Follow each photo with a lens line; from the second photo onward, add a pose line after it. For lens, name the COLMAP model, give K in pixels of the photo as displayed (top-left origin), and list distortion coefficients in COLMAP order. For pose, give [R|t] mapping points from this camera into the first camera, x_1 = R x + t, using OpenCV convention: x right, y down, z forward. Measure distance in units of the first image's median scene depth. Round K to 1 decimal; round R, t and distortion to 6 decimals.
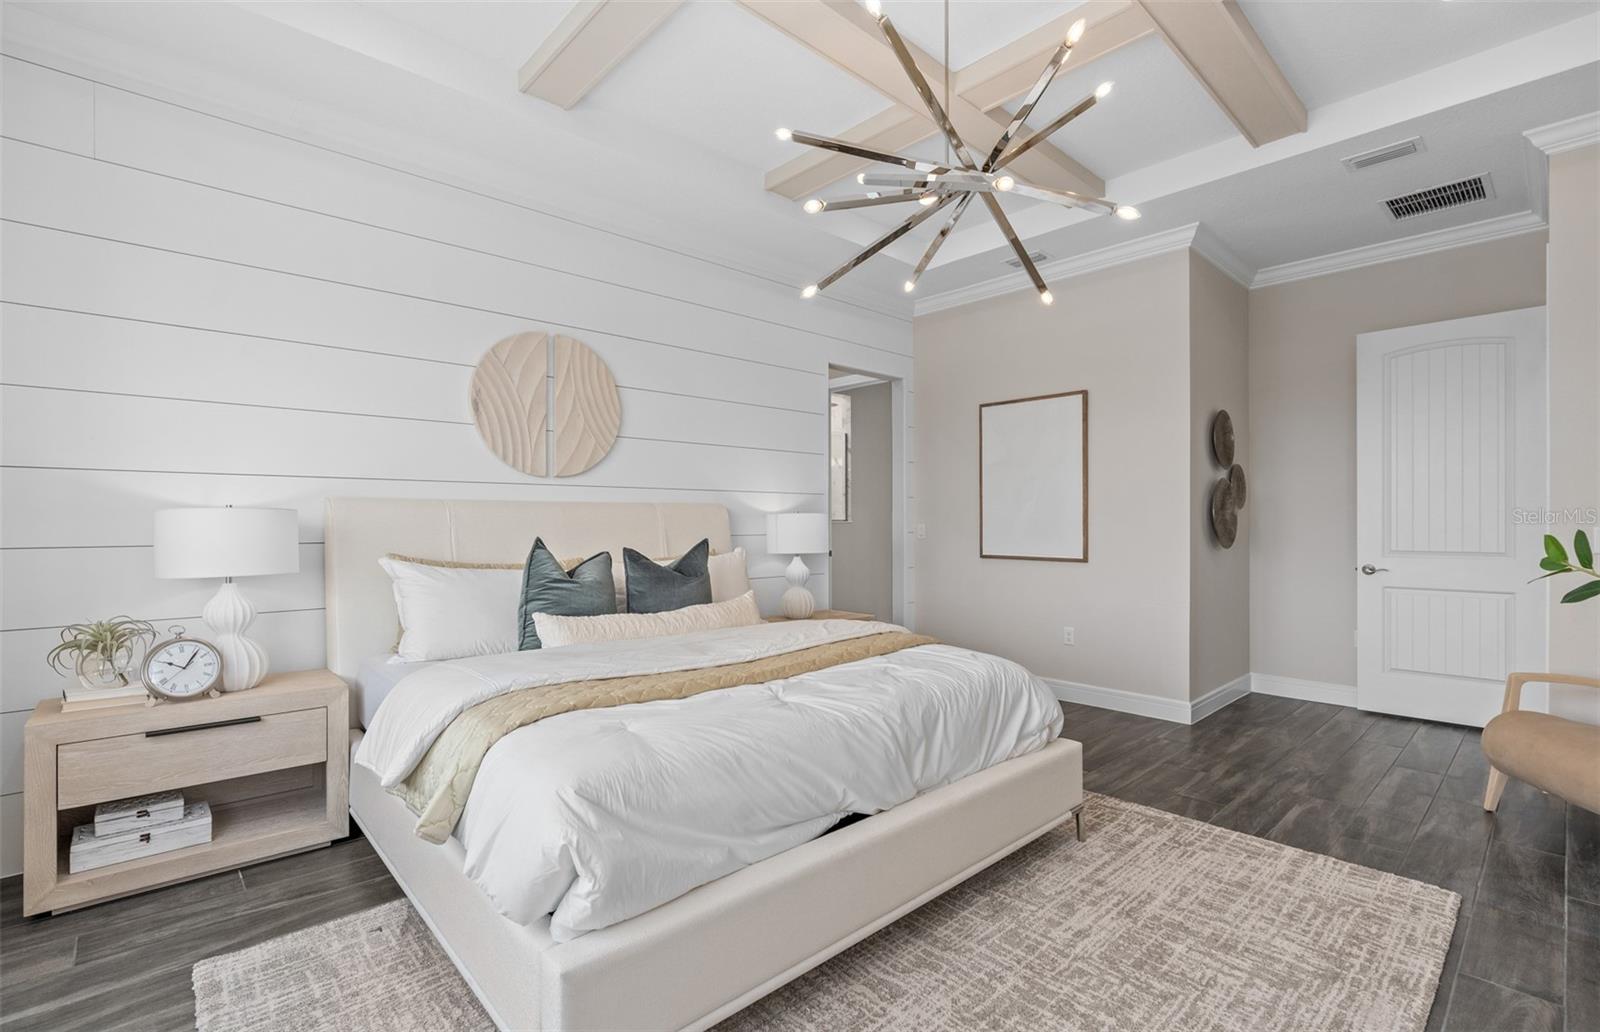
lens RADIAL K [[722.5, 0, 796.6], [0, 722.5, 511.4], [0, 0, 1]] dist [-0.008371, 0.000557]
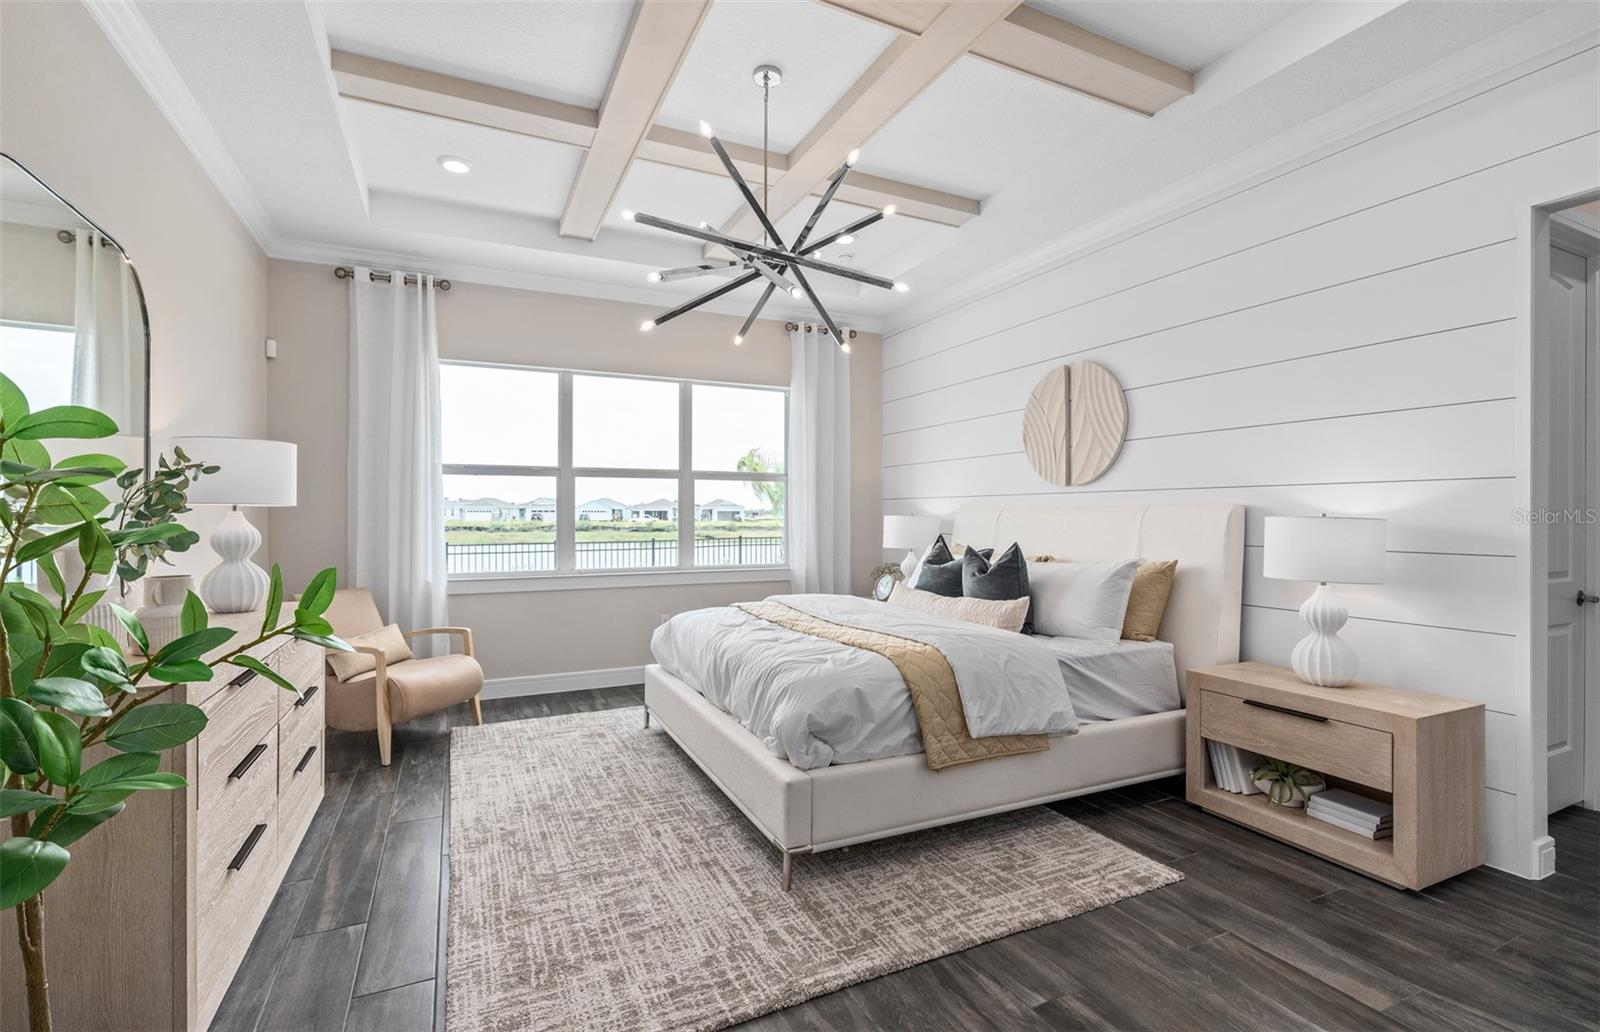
lens RADIAL K [[722.5, 0, 796.6], [0, 722.5, 511.4], [0, 0, 1]] dist [-0.008371, 0.000557]
pose [[-0.300770, -0.004353, -0.953687, 1.279371], [0.007563, 0.999947, -0.006949, -0.005071], [0.953667, -0.009302, -0.300721, 1.321406]]
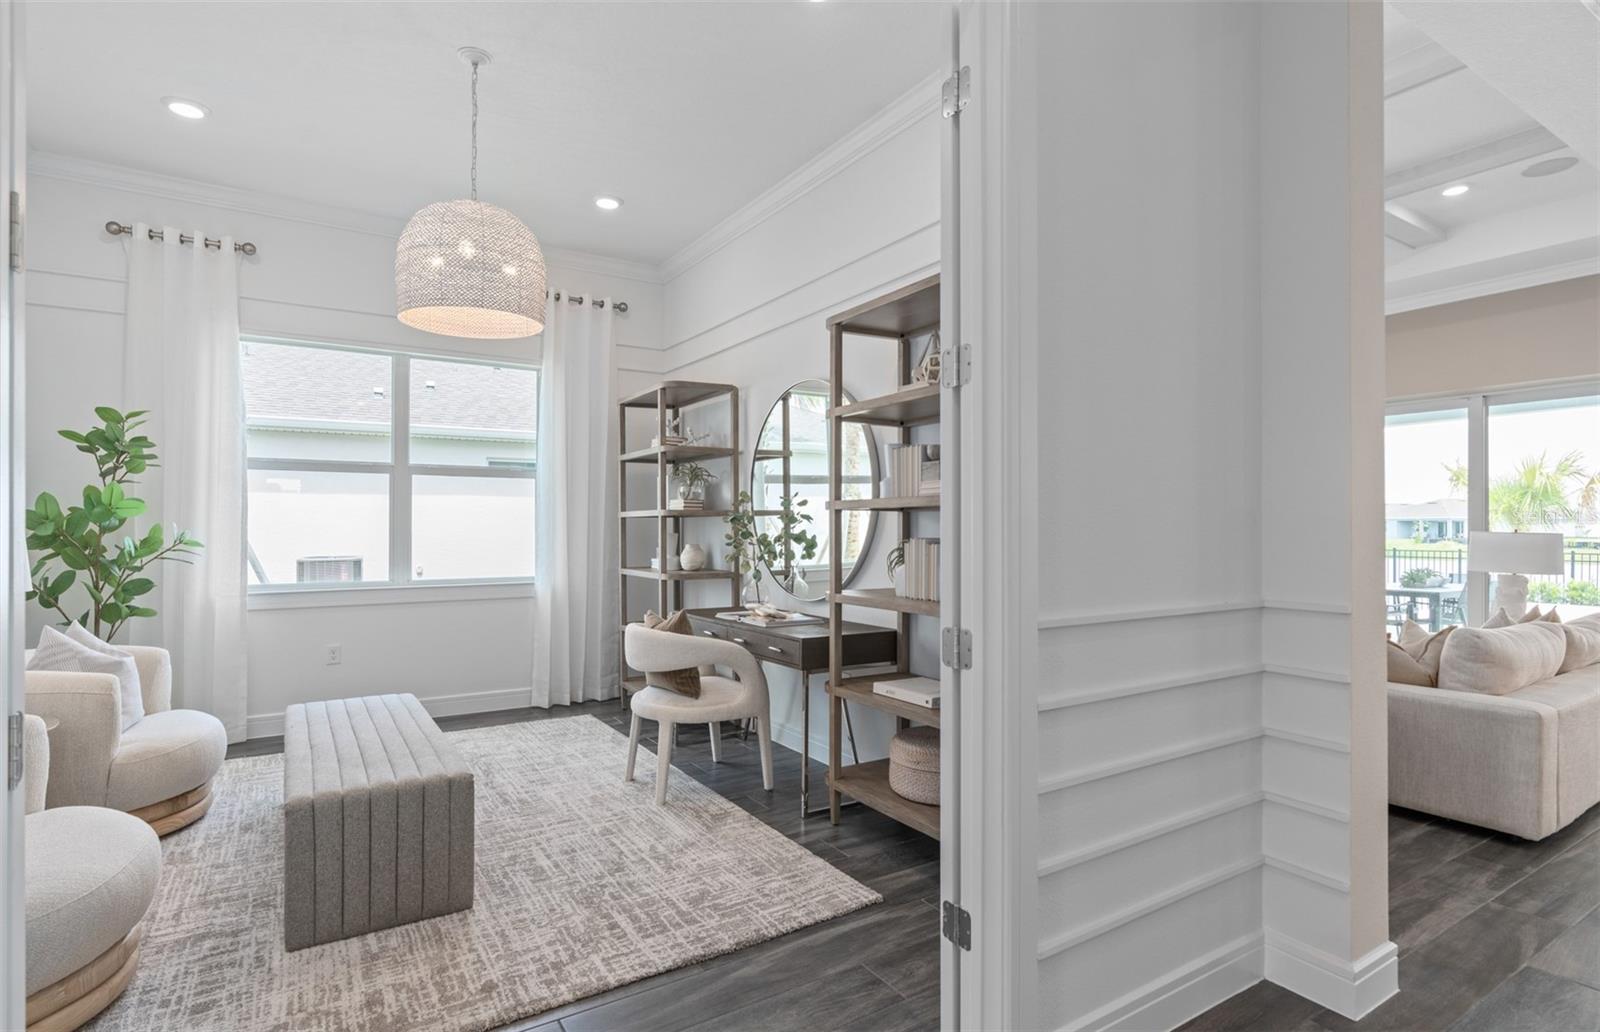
lens RADIAL K [[791.5, 0, 793.1], [0, 791.5, 512.5], [0, 0, 1]] dist [-0.001161, 0.000086]
pose [[-0.187634, -0.007063, -0.982214, 1.196438], [0.008540, 0.999925, -0.008822, 0.005222], [0.982202, -0.010044, -0.187559, 1.601989]]
